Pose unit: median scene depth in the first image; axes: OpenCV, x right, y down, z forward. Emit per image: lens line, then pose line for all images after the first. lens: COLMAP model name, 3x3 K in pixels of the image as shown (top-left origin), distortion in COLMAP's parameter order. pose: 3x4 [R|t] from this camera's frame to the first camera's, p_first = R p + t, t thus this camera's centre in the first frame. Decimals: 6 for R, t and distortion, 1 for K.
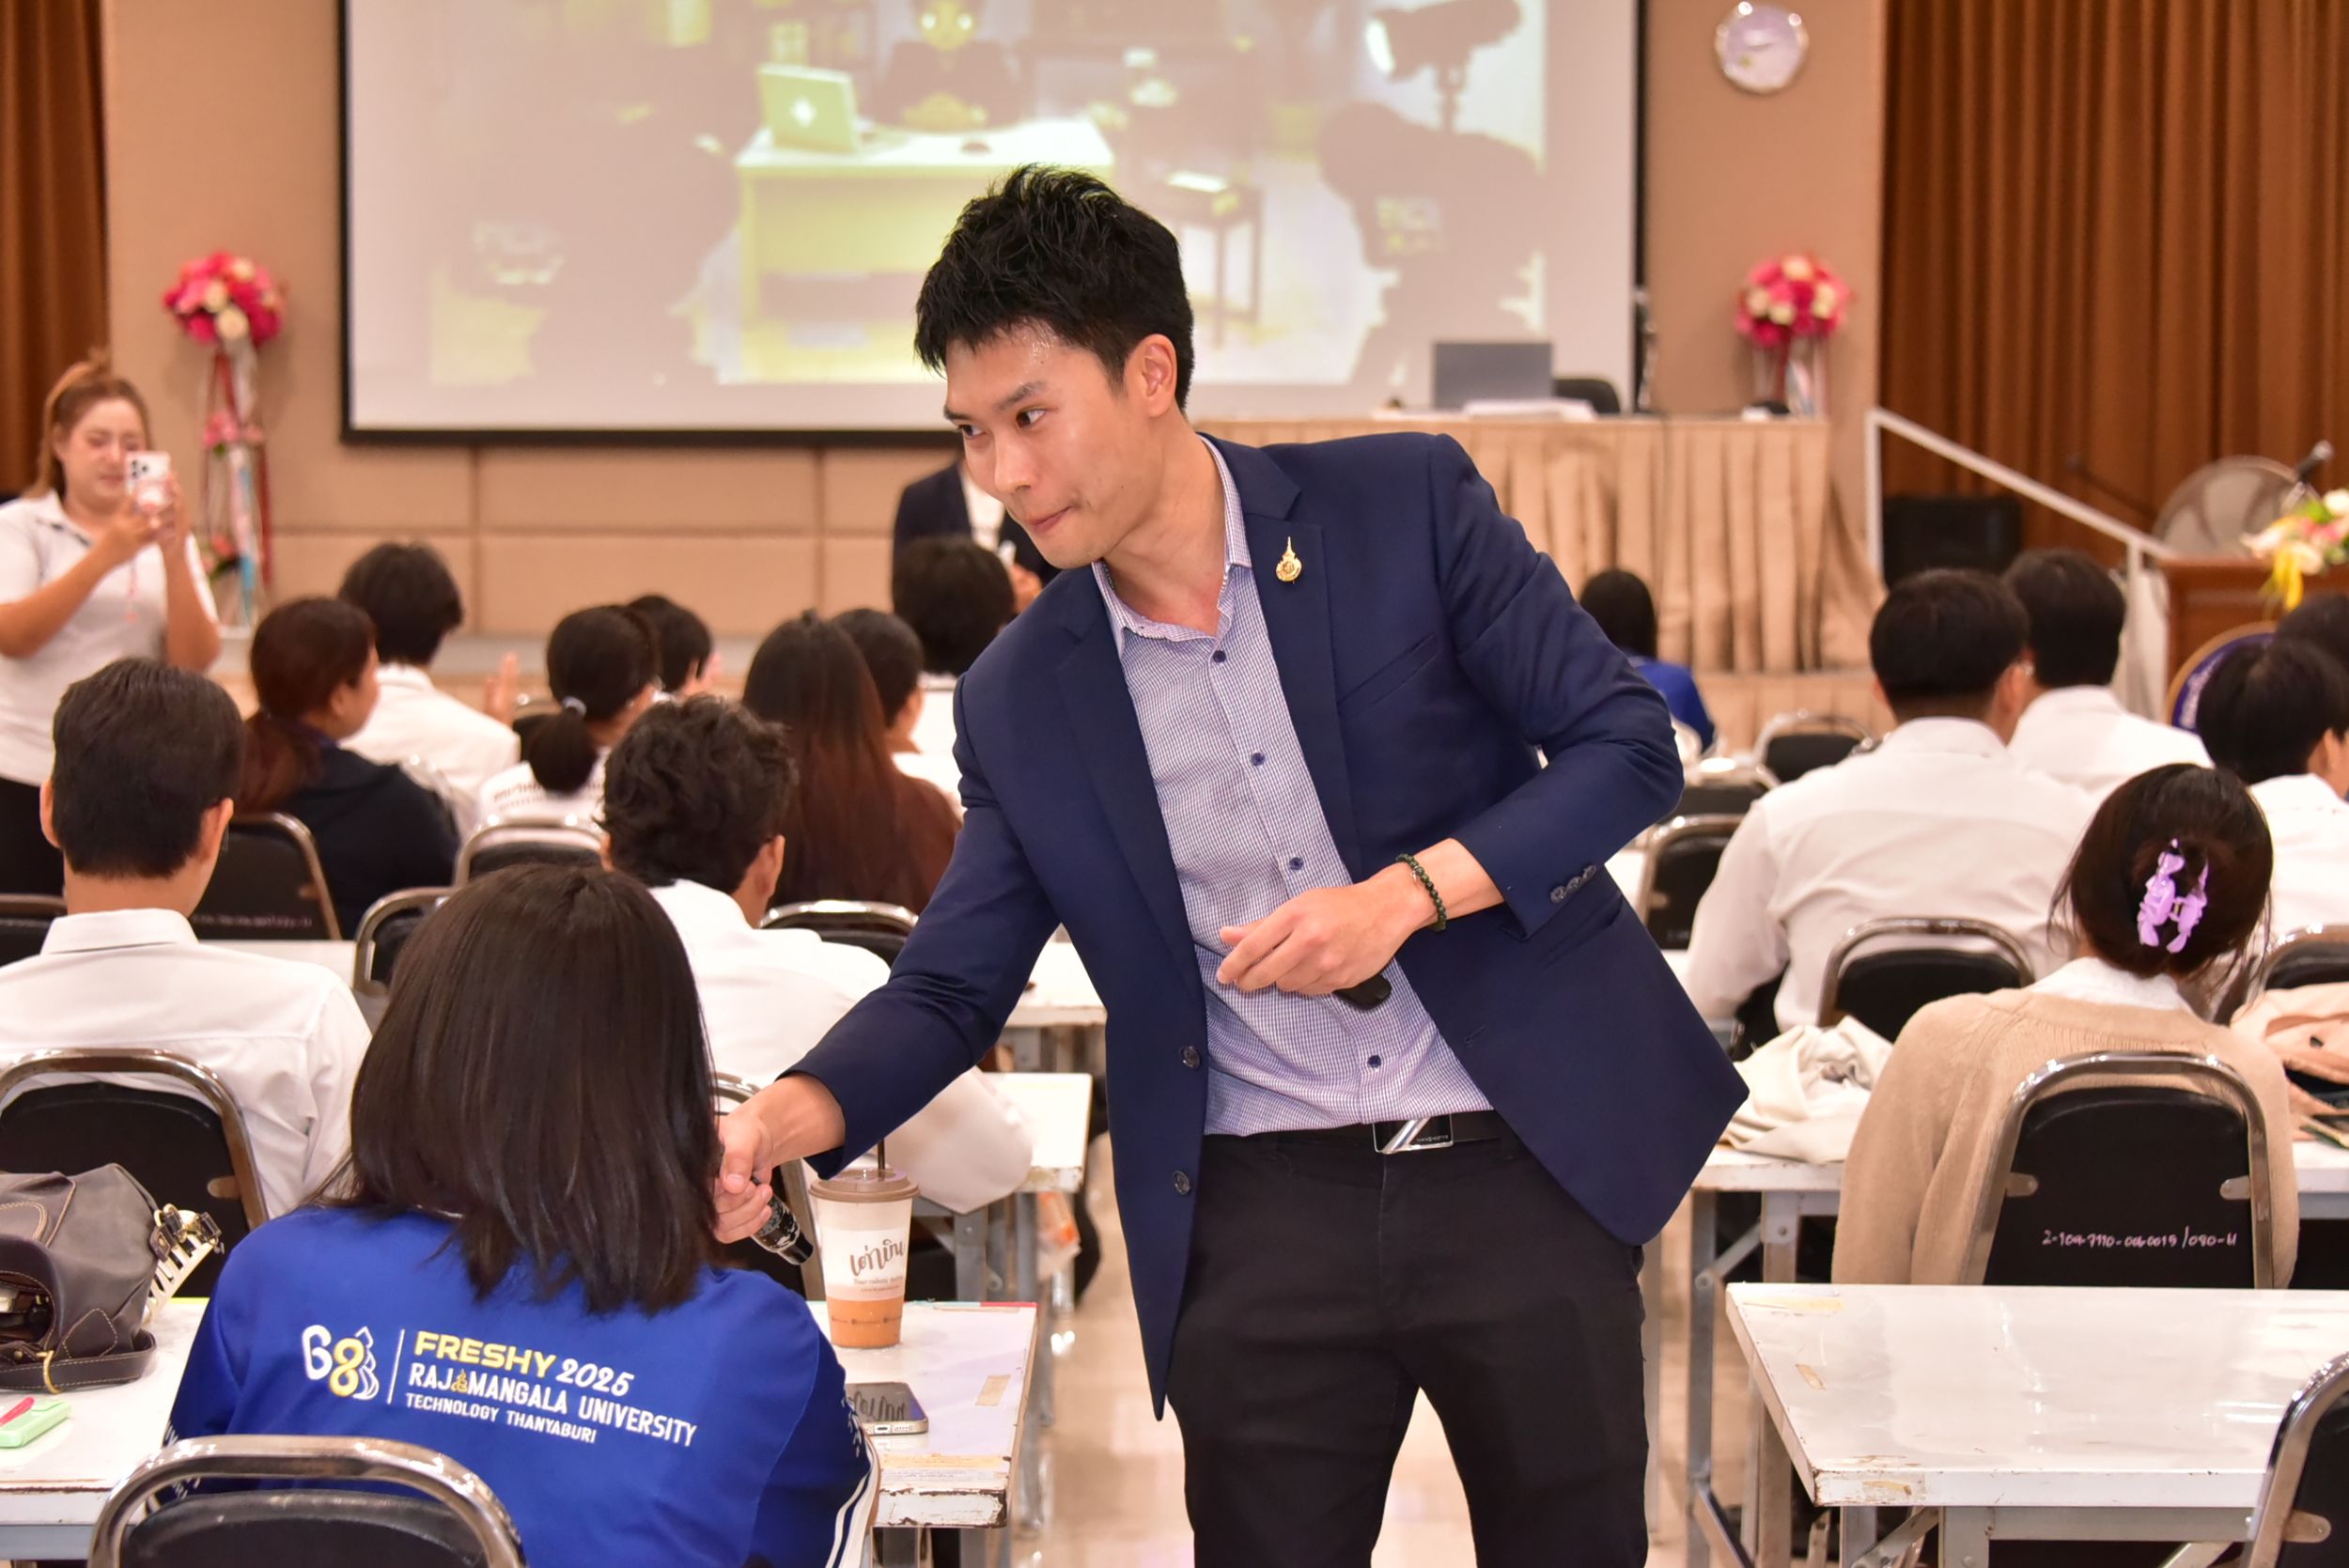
lens RADIAL K [[4797.9, 0, 1168.6], [0, 4797.9, 782.9], [0, 0, 1]] dist [0.047906, 0.143137]
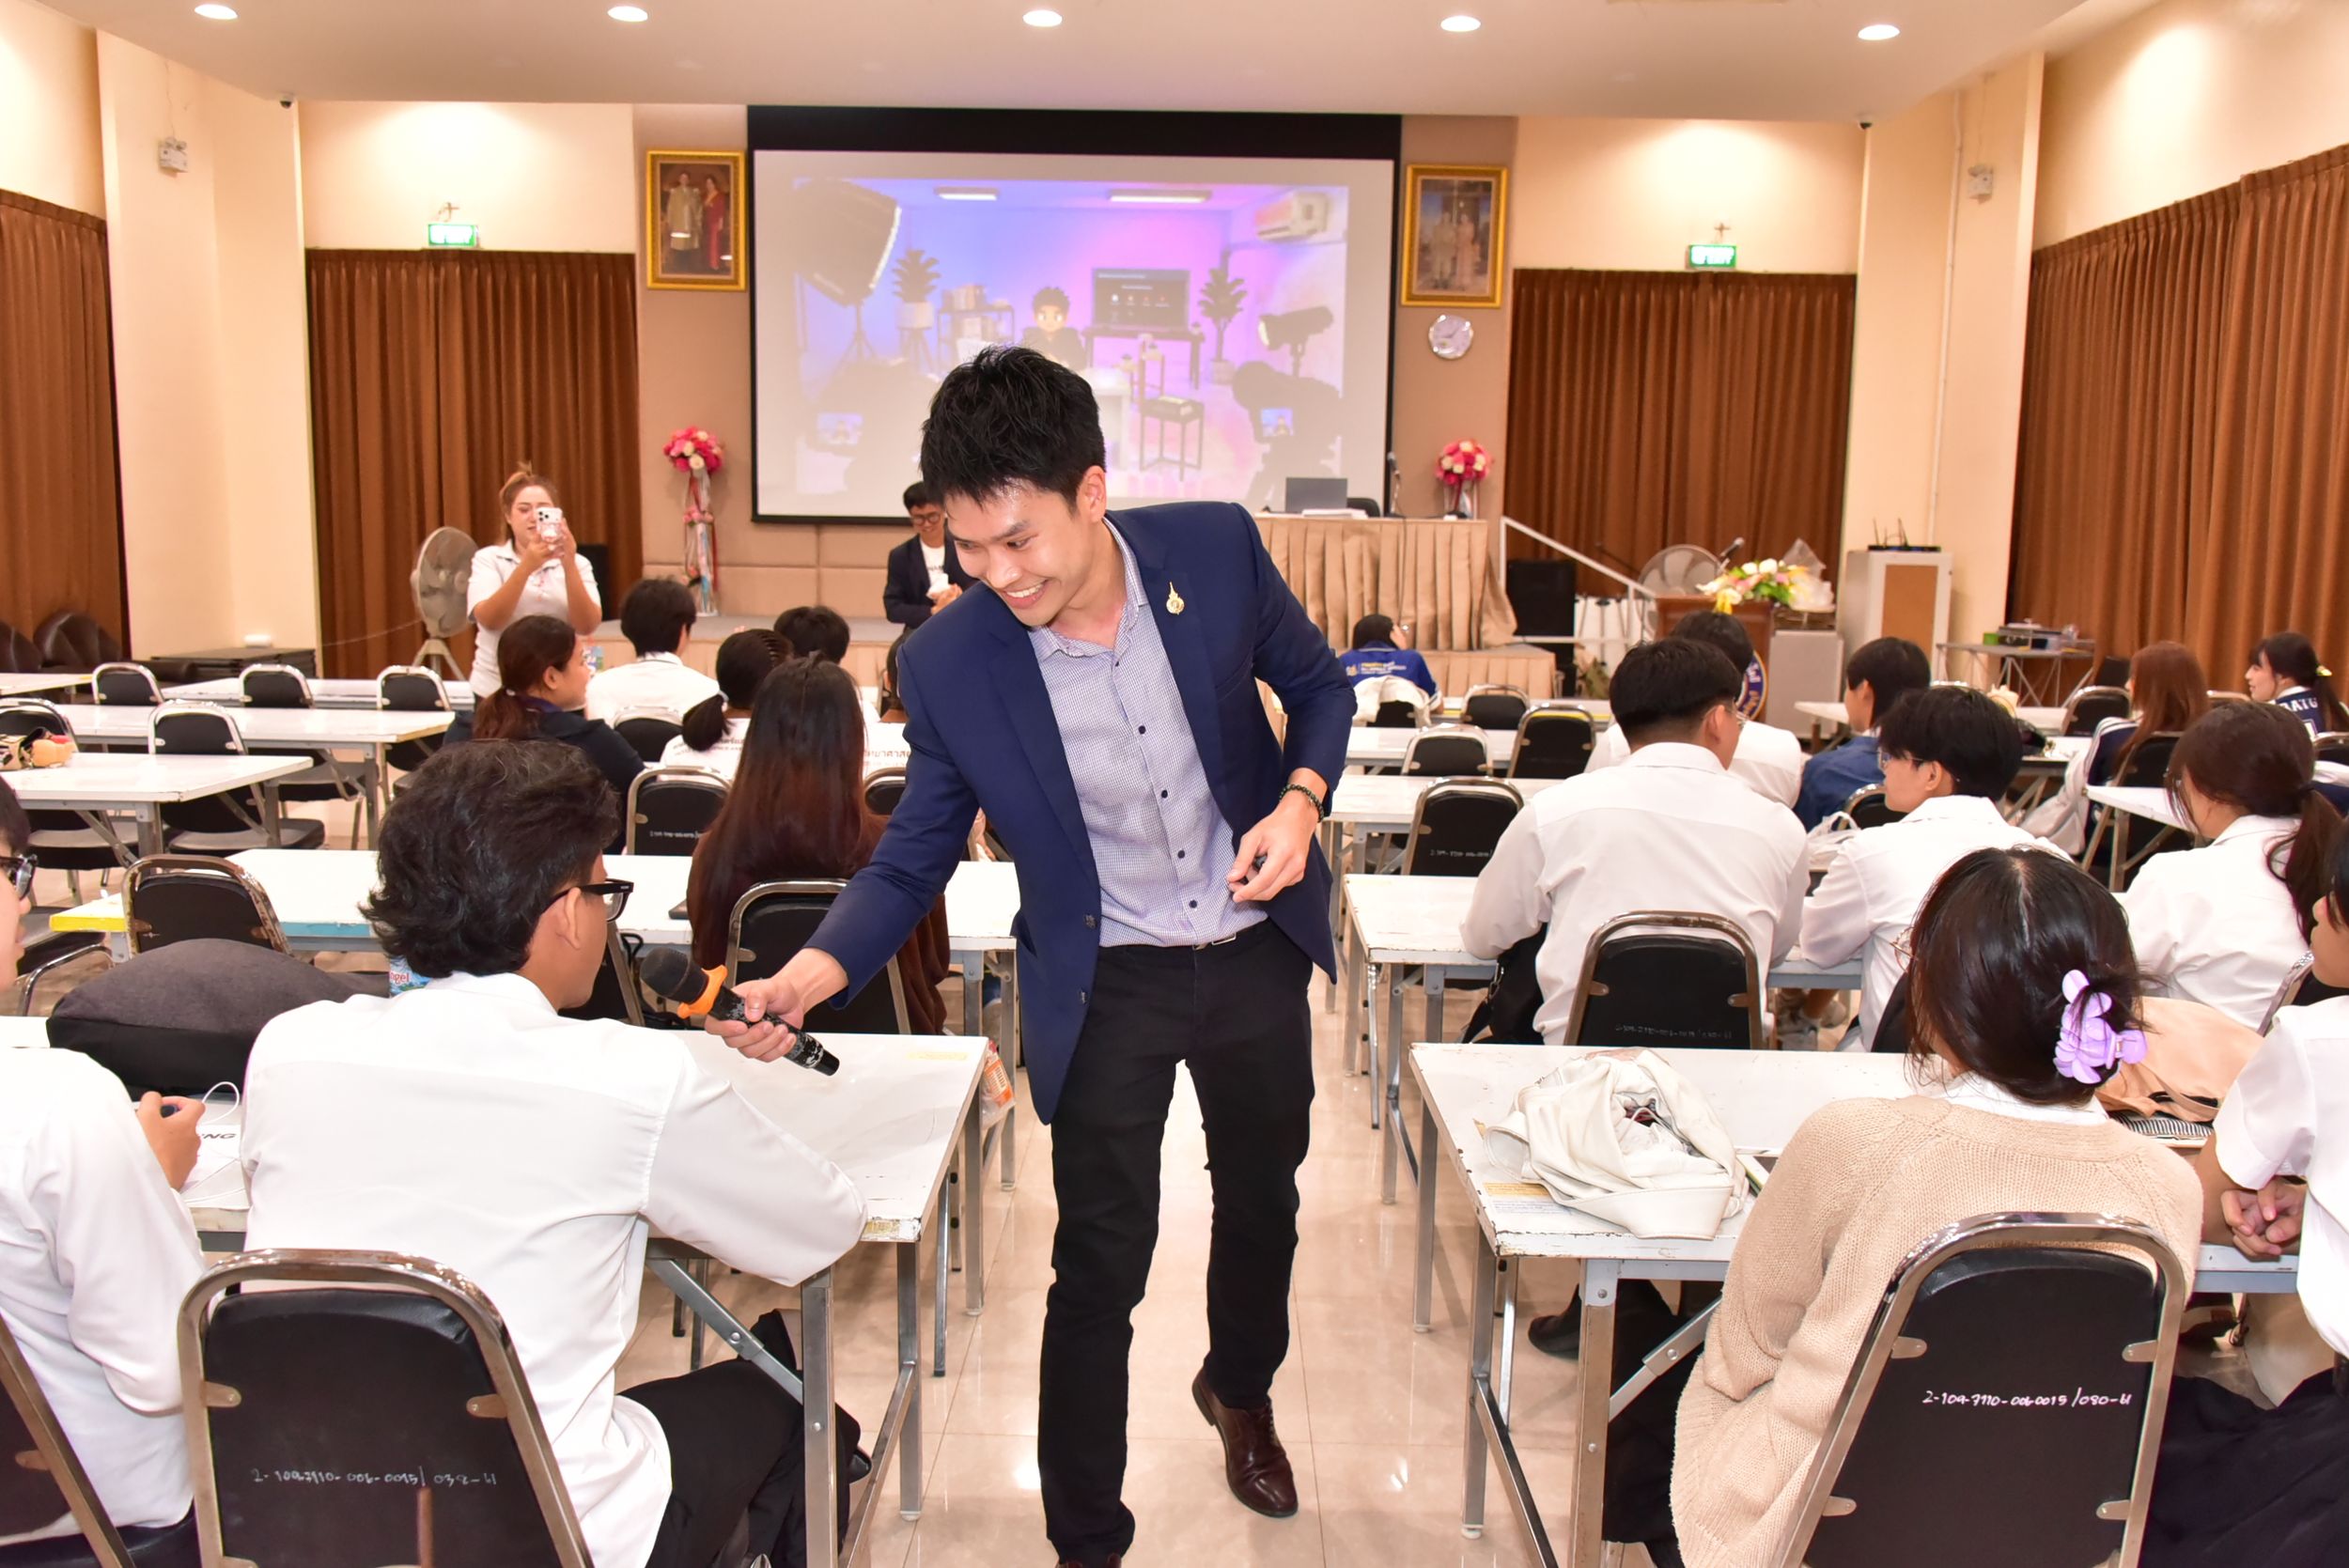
lens RADIAL K [[1897.6, 0, 1174.5], [0, 1897.6, 784.0], [0, 0, 1]] dist [-0.004005, -0.018098]
pose [[0.999875, 0.015716, -0.001803, 0.011374], [-0.015575, 0.997965, 0.061840, -0.012619], [0.002771, -0.061804, 0.998084, 0.193945]]
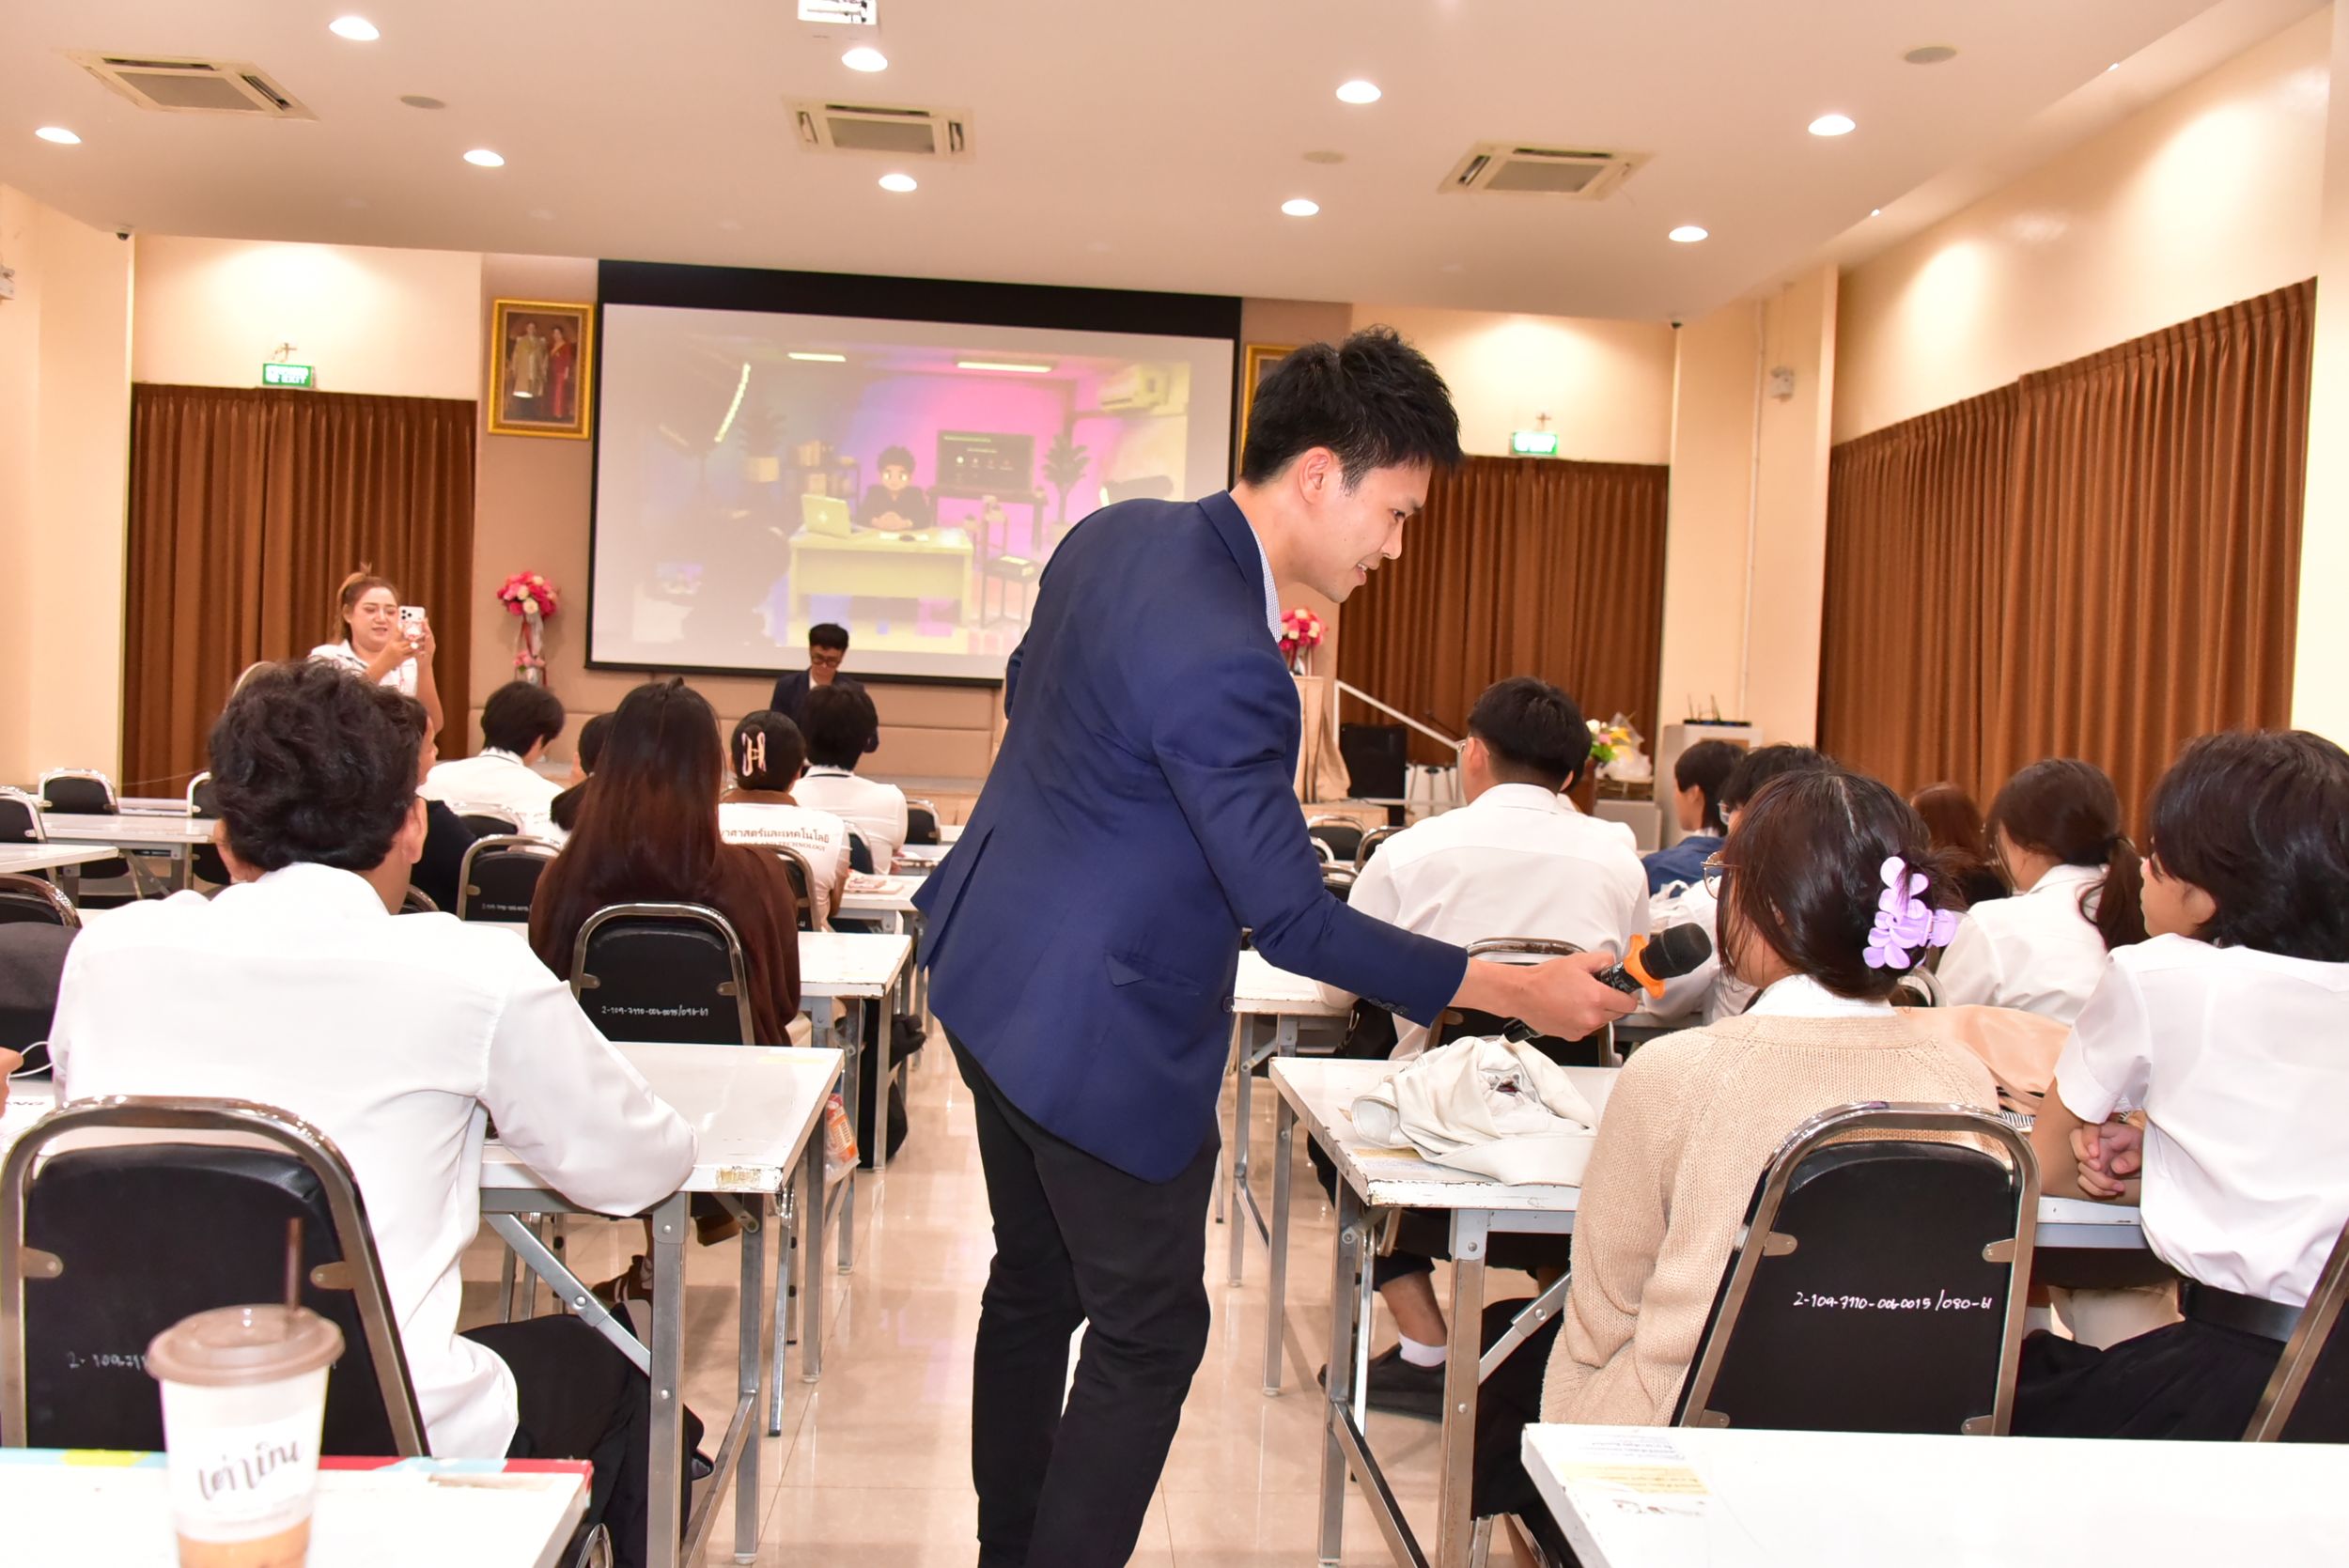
lens RADIAL K [[1897.6, 0, 1174.5], [0, 1897.6, 784.0], [0, 0, 1]] dist [-0.004005, -0.018098]
pose [[0.995578, 0.037656, 0.086062, 0.008292], [-0.033953, 0.998450, -0.044089, 0.004665], [-0.087589, 0.040972, 0.995314, 0.192723]]
